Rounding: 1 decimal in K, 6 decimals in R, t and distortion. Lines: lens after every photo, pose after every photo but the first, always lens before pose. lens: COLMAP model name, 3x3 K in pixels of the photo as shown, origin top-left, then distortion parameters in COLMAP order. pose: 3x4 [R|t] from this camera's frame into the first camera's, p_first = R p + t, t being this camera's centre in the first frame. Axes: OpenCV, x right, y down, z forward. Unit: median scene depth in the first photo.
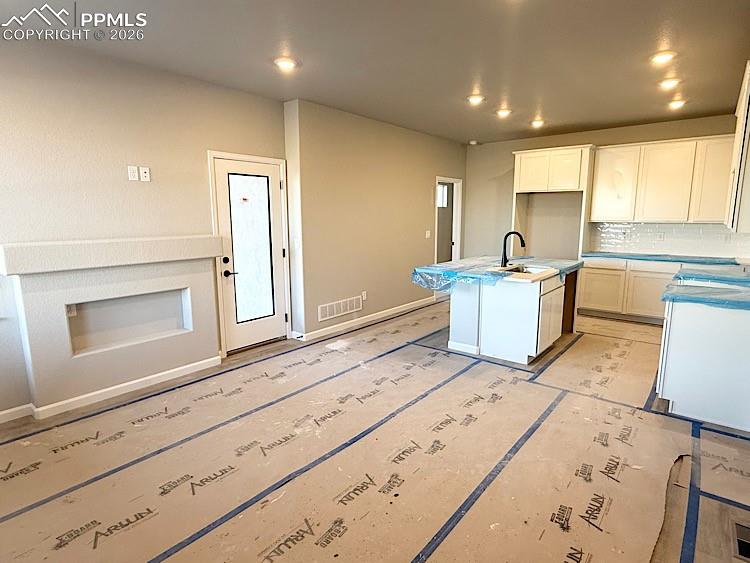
lens RADIAL K [[409.4, 0, 378.2], [0, 409.4, 281.9], [0, 0, 1]] dist [0.004781, 0.000836]
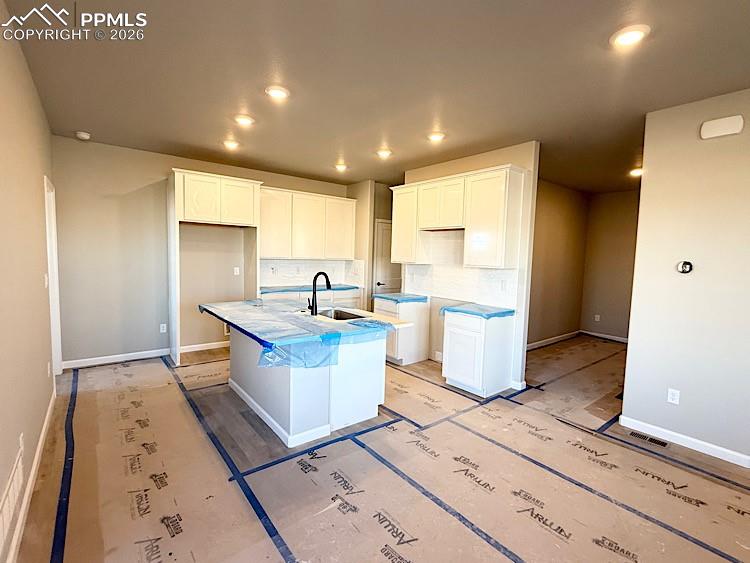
lens RADIAL K [[351.3, 0, 374.3], [0, 351.3, 281.3], [0, 0, 1]] dist [0.002881, 0.000197]
pose [[0.219719, -0.063749, 0.973478, -0.318374], [0.129789, 0.990903, 0.035596, -0.103468], [-0.966891, 0.118525, 0.225994, 0.660023]]
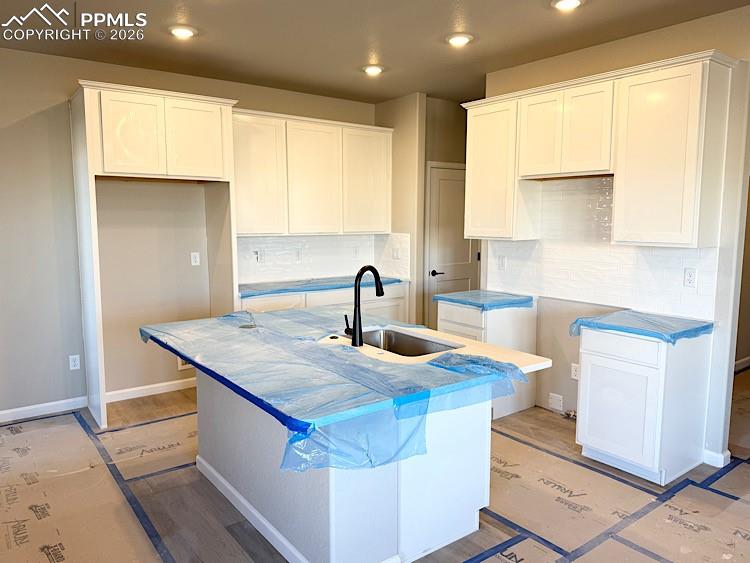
lens RADIAL K [[554.3, 0, 377.8], [0, 554.3, 279.3], [0, 0, 1]] dist [0.026782, -0.035105]
pose [[0.242501, -0.104099, 0.964550, -0.234734], [0.154823, 0.985637, 0.067450, -0.132214], [-0.957718, 0.132978, 0.255135, 0.751795]]
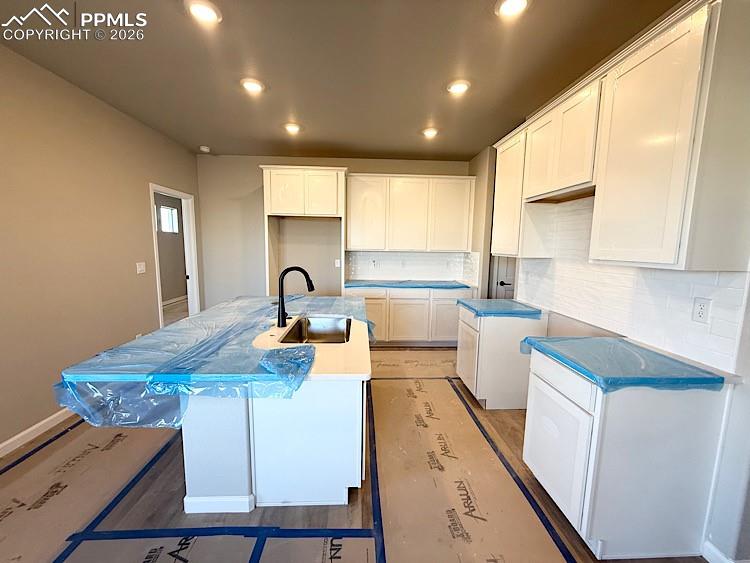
lens RADIAL K [[296.9, 0, 371.2], [0, 296.9, 281.8], [0, 0, 1]] dist [-0.003139, 0.000890]
pose [[0.751645, -0.065168, 0.656341, 0.117200], [0.089156, 0.996013, -0.003208, -0.080509], [-0.653514, 0.060928, 0.754458, 0.543322]]
